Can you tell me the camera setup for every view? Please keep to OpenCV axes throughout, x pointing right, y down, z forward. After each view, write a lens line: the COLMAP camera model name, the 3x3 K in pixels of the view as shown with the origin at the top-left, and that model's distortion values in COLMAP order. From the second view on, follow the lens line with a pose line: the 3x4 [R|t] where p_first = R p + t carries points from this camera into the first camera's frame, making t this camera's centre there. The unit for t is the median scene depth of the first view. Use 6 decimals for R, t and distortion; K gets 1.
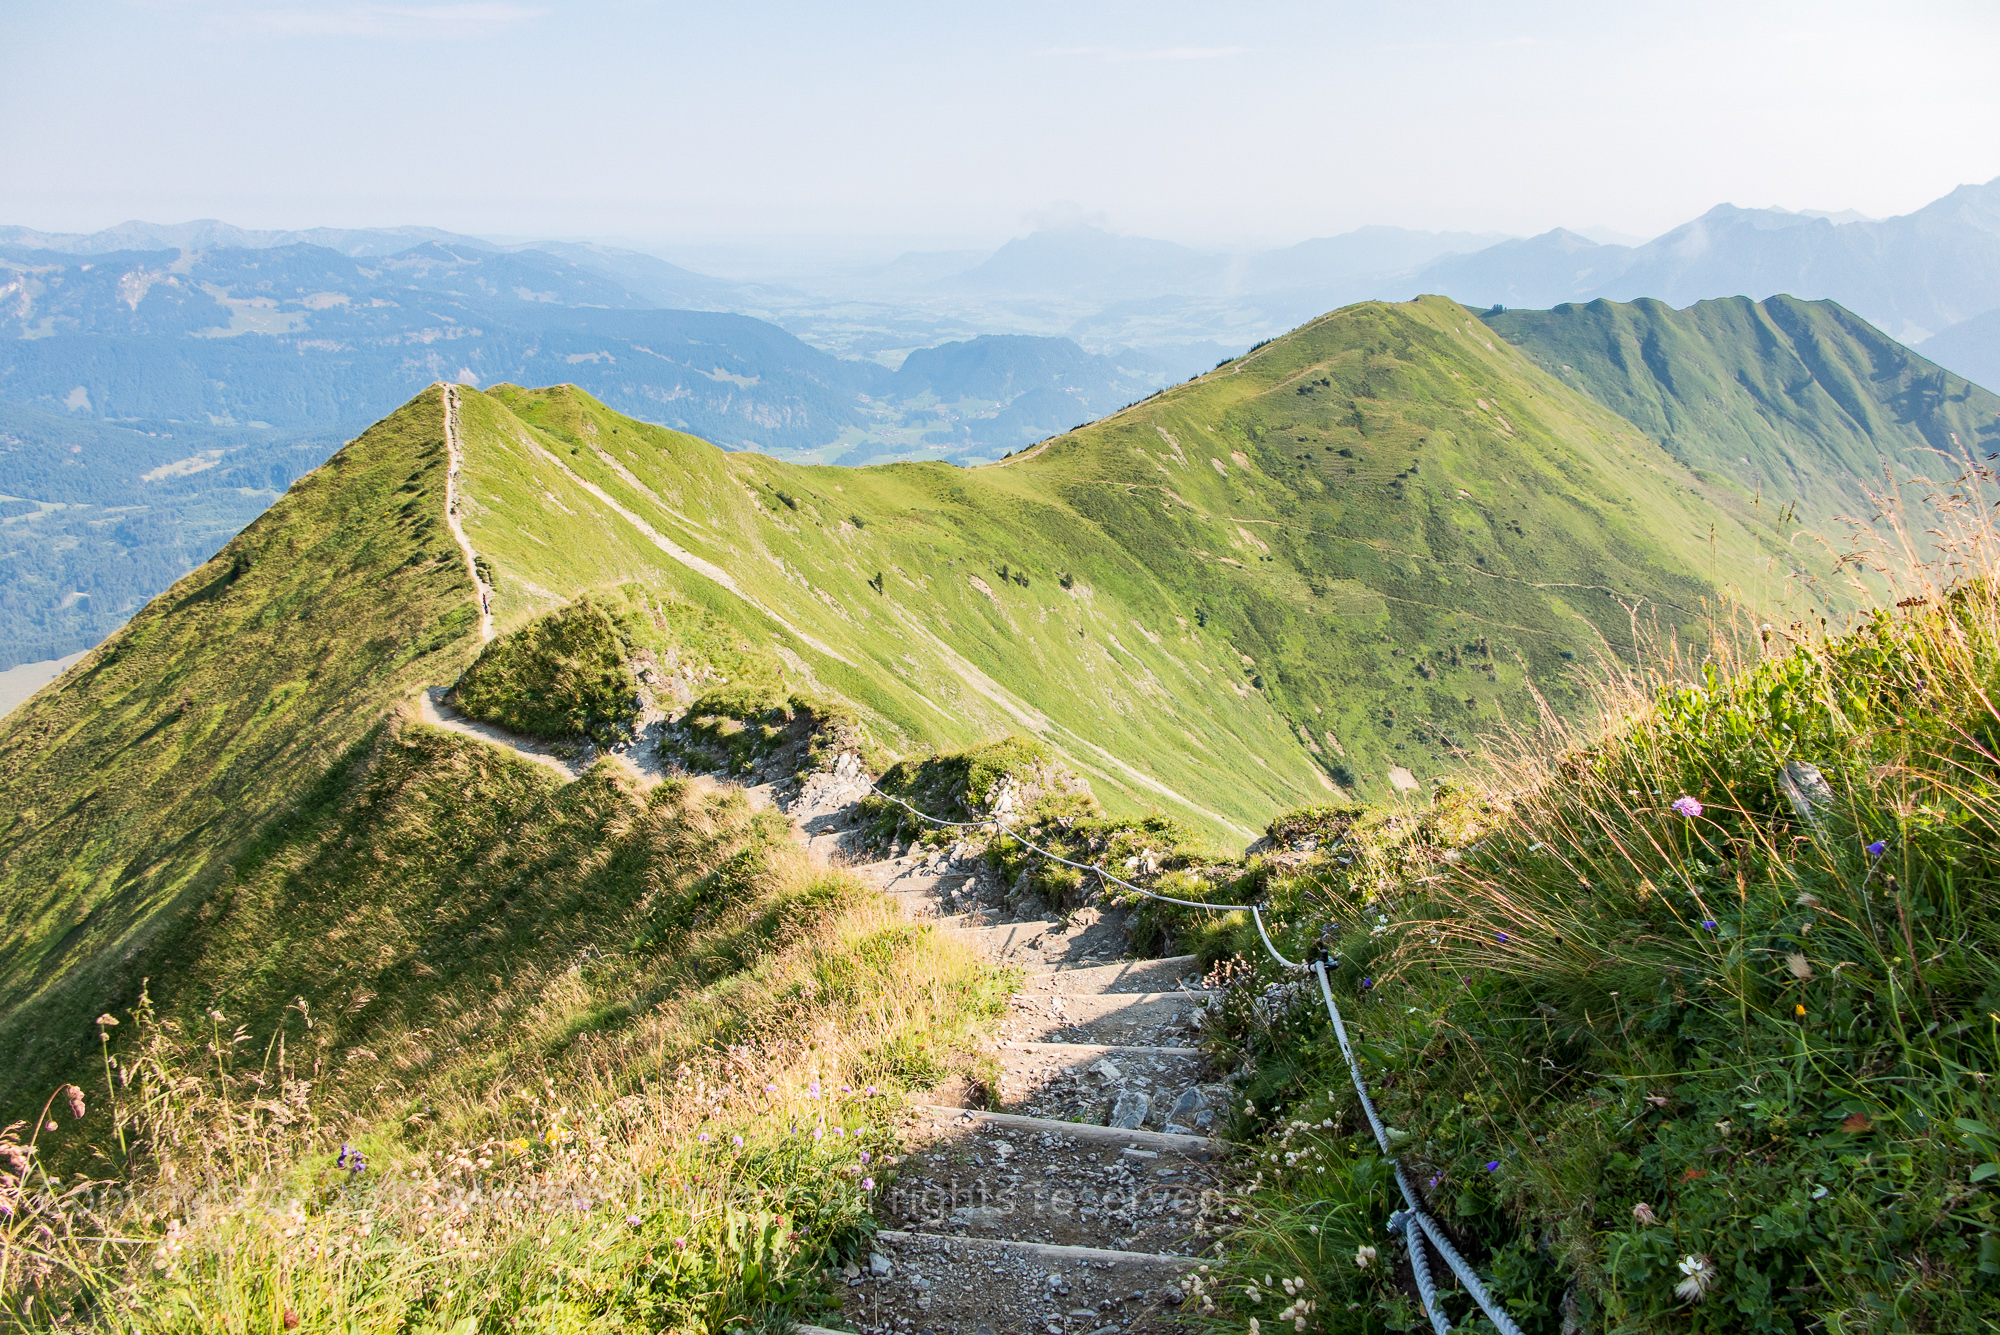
lens RADIAL K [[1404.6, 0, 988.9], [0, 1404.6, 684.4], [0, 0, 1]] dist [0.032352, 0.008167]
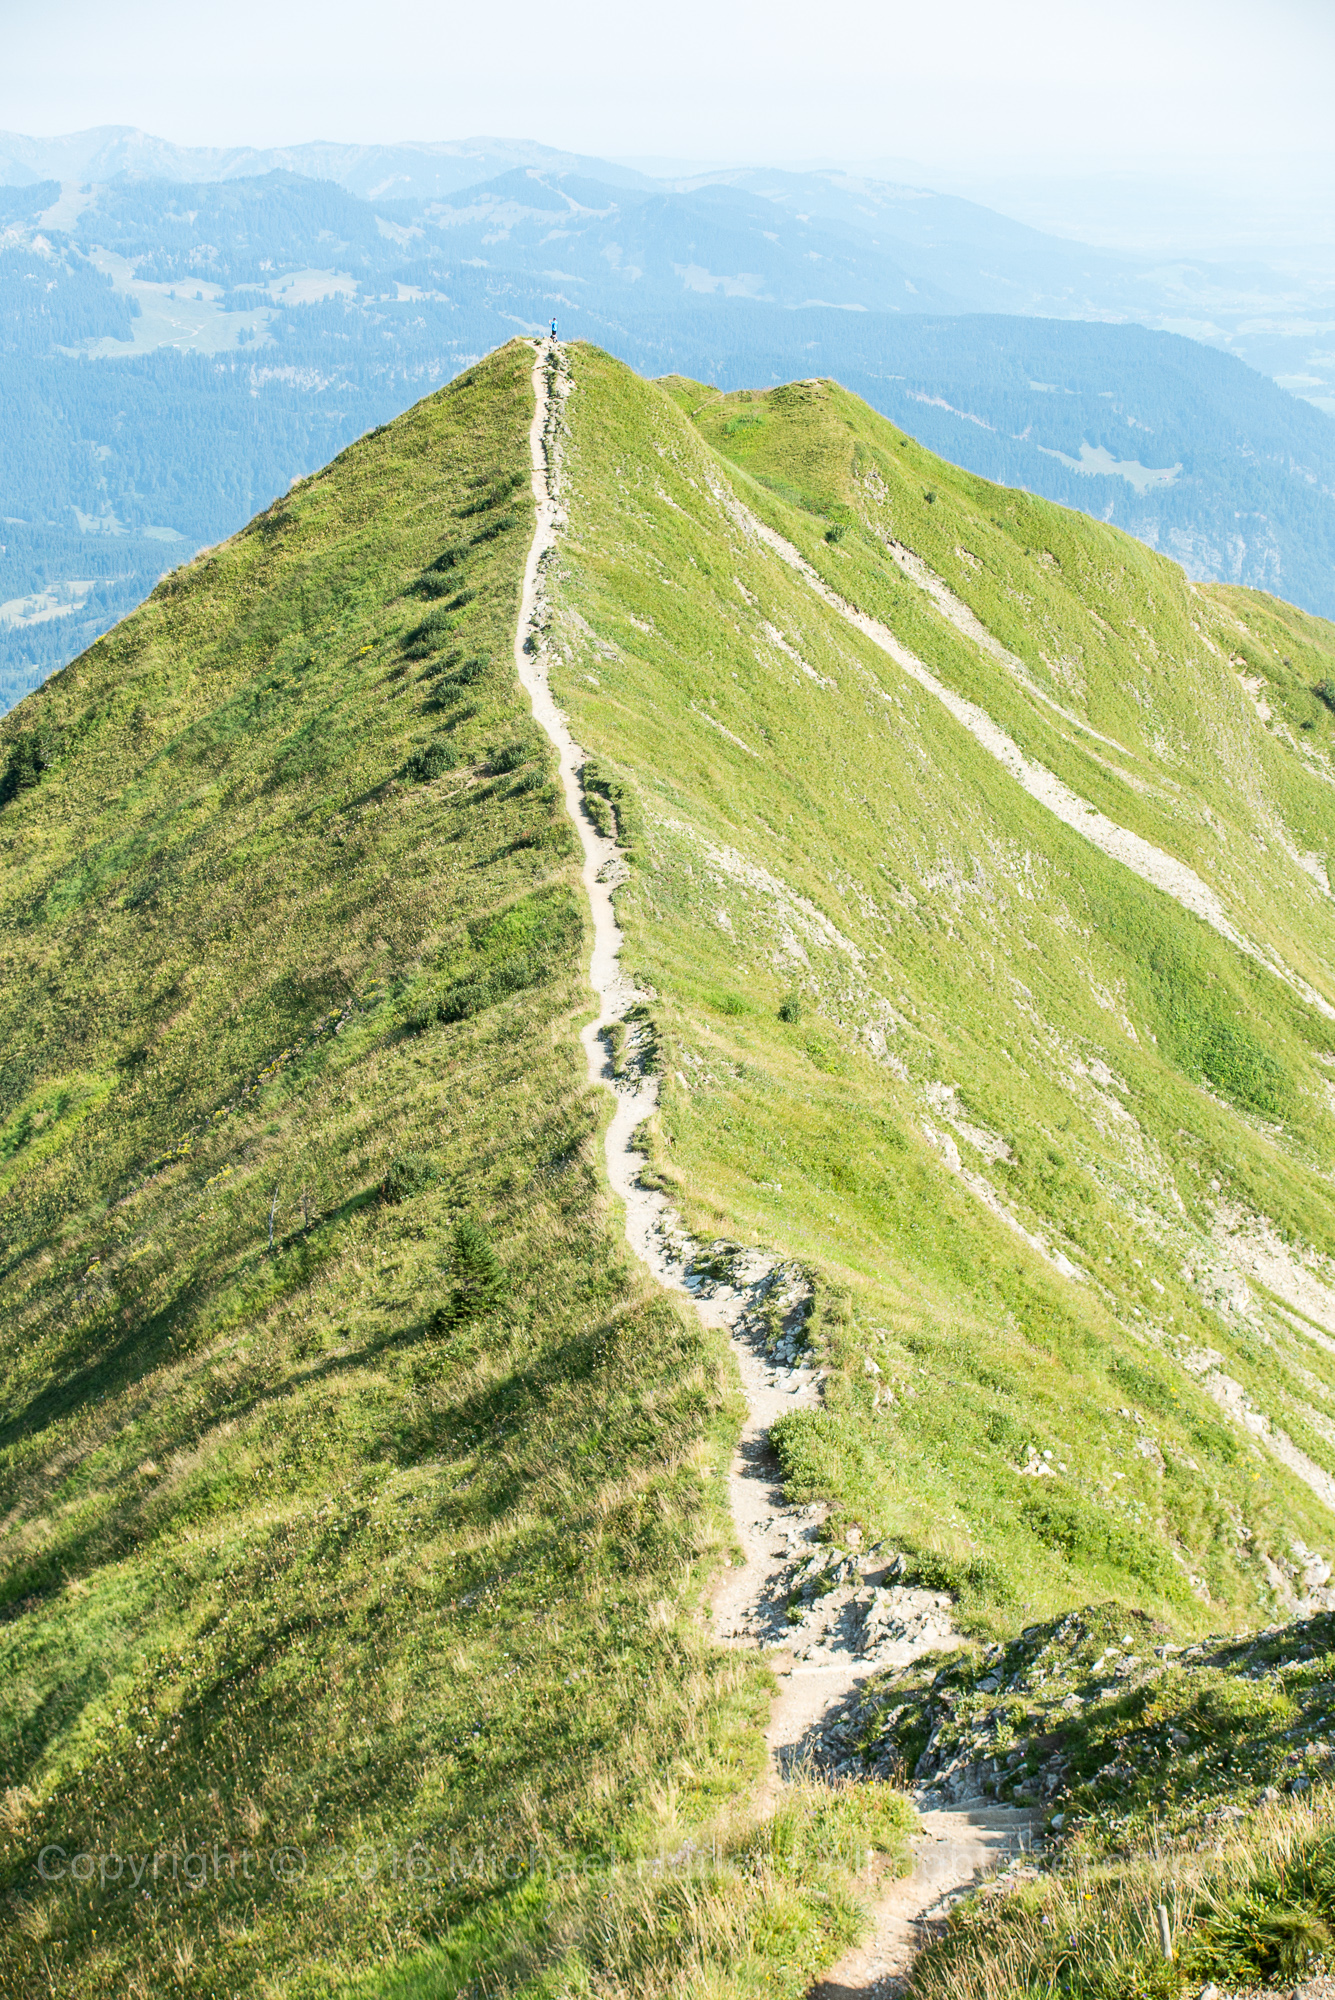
lens RADIAL K [[3181.3, 0, 633.6], [0, 3181.3, 1018.9], [0, 0, 1]] dist [0.060278, 0.000000]
pose [[0.947283, 0.086859, -0.308400, -0.055613], [-0.100443, 0.994537, -0.028417, -0.003542], [0.304247, 0.057895, 0.950832, 0.138971]]
